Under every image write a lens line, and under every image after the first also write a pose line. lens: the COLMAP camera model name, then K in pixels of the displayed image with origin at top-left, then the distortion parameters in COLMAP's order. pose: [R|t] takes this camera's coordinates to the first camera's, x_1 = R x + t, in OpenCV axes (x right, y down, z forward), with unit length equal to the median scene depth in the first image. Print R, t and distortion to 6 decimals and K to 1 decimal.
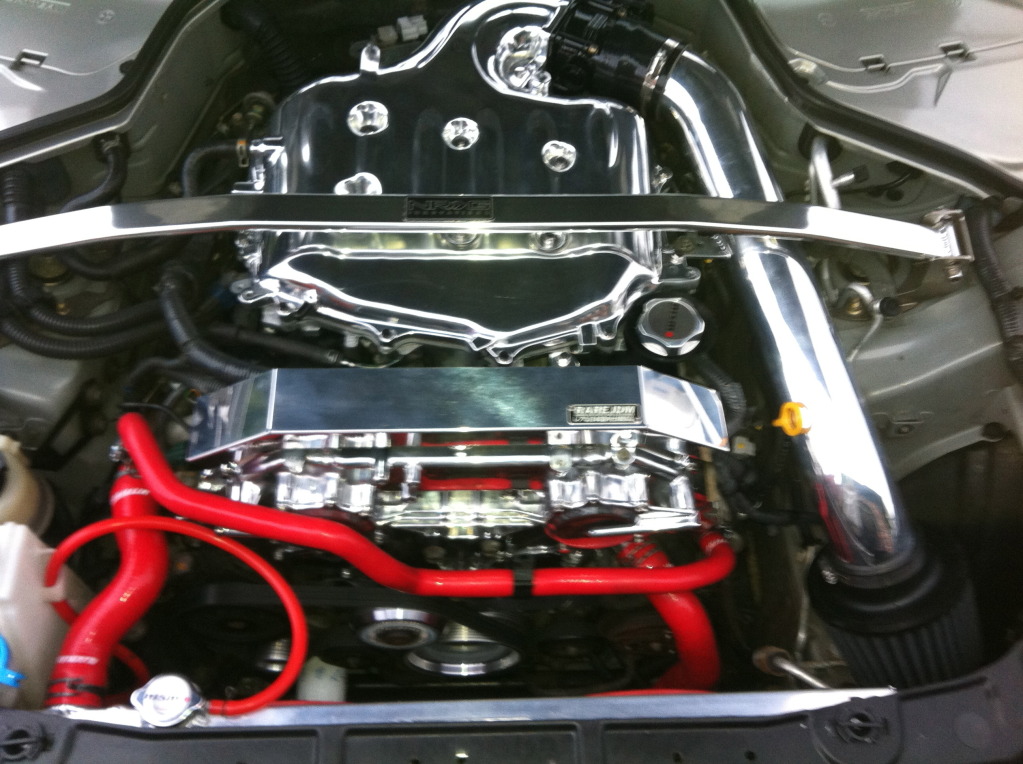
lens RADIAL K [[974.2, 0, 511.5], [0, 974.2, 382.0], [0, 0, 1]] dist [0.005890, -0.147206]
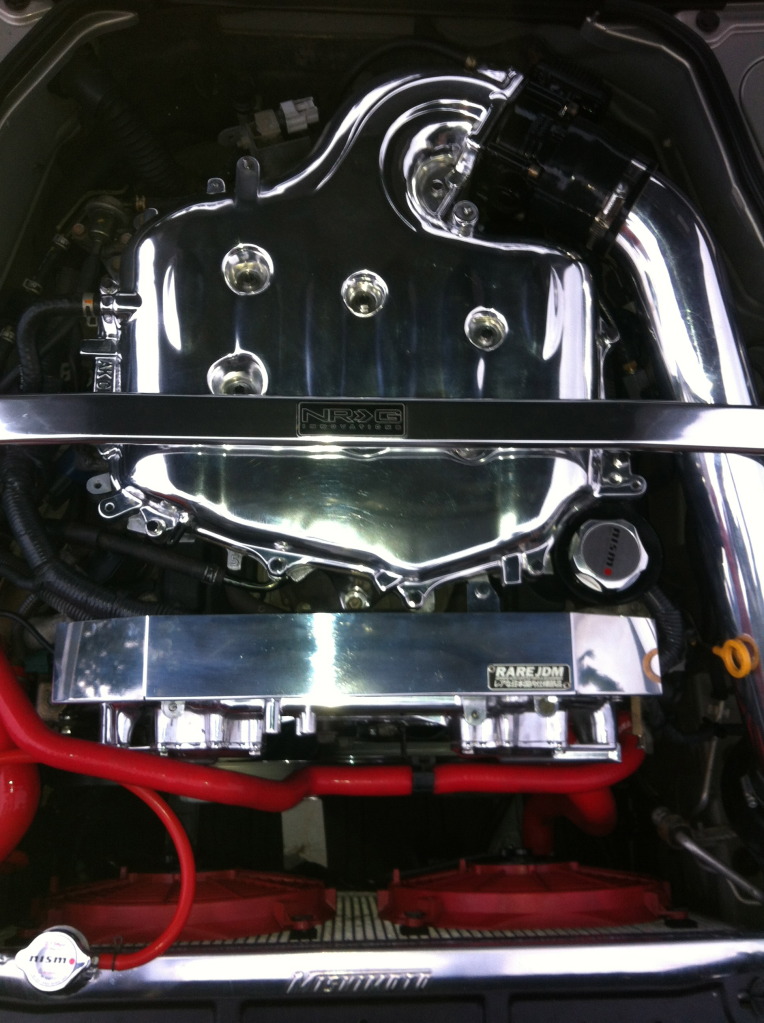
lens RADIAL K [[974.2, 0, 382.0], [0, 974.2, 511.5], [0, 0, 1]] dist [0.005890, -0.147206]
pose [[0.999726, 0.019105, 0.013514, -0.045298], [-0.022288, 0.953365, 0.300995, -0.328240], [-0.007133, -0.301214, 0.953530, 0.191617]]
